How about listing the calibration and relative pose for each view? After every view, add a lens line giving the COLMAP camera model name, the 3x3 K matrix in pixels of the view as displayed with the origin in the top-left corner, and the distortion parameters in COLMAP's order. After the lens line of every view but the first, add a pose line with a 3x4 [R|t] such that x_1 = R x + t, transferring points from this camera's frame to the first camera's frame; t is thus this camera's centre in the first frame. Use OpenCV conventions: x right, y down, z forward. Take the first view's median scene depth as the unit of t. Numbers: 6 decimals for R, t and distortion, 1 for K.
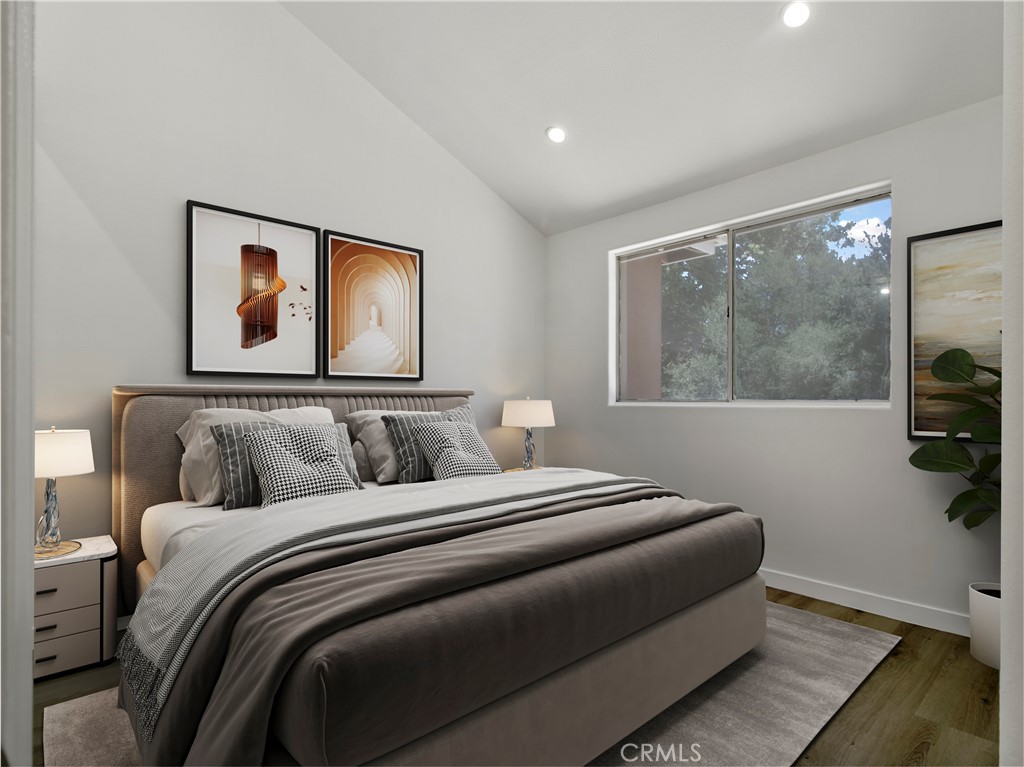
lens RADIAL K [[561.3, 0, 517.2], [0, 561.3, 379.8], [0, 0, 1]] dist [-0.000859, 0.000703]
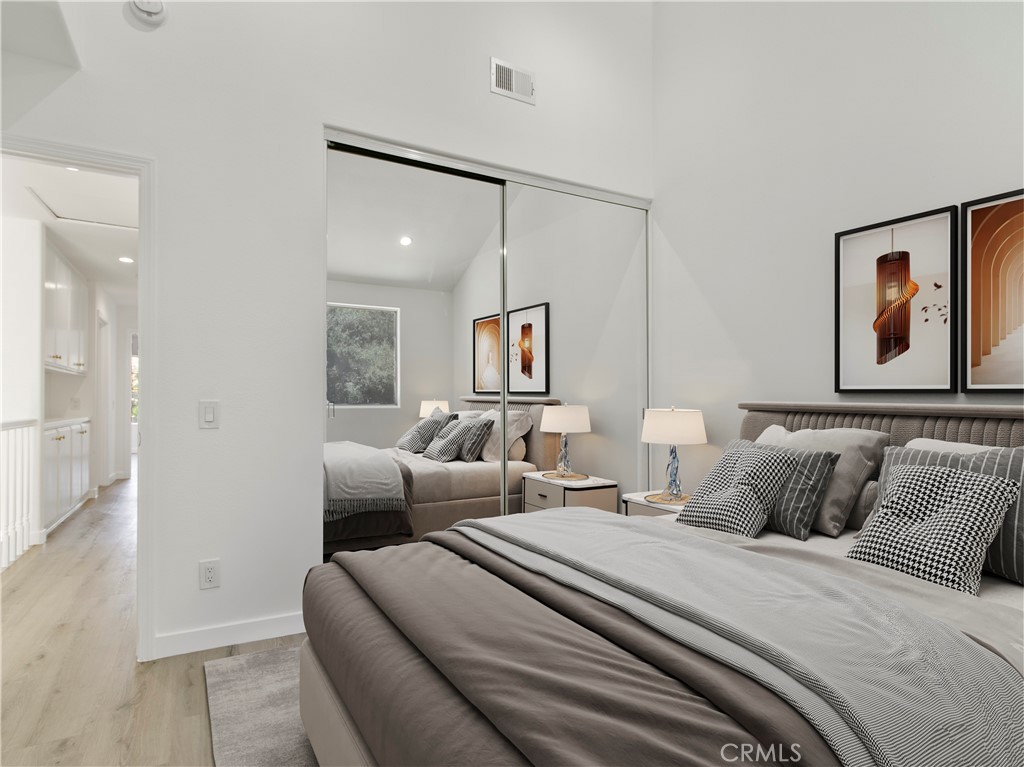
lens RADIAL K [[561.3, 0, 516.9], [0, 561.3, 393.0], [0, 0, 1]] dist [-0.000859, 0.000703]
pose [[-0.208690, -0.021727, -0.977740, 0.565097], [0.000504, 0.999751, -0.022323, 0.014138], [0.977982, -0.005152, -0.208627, 0.572352]]
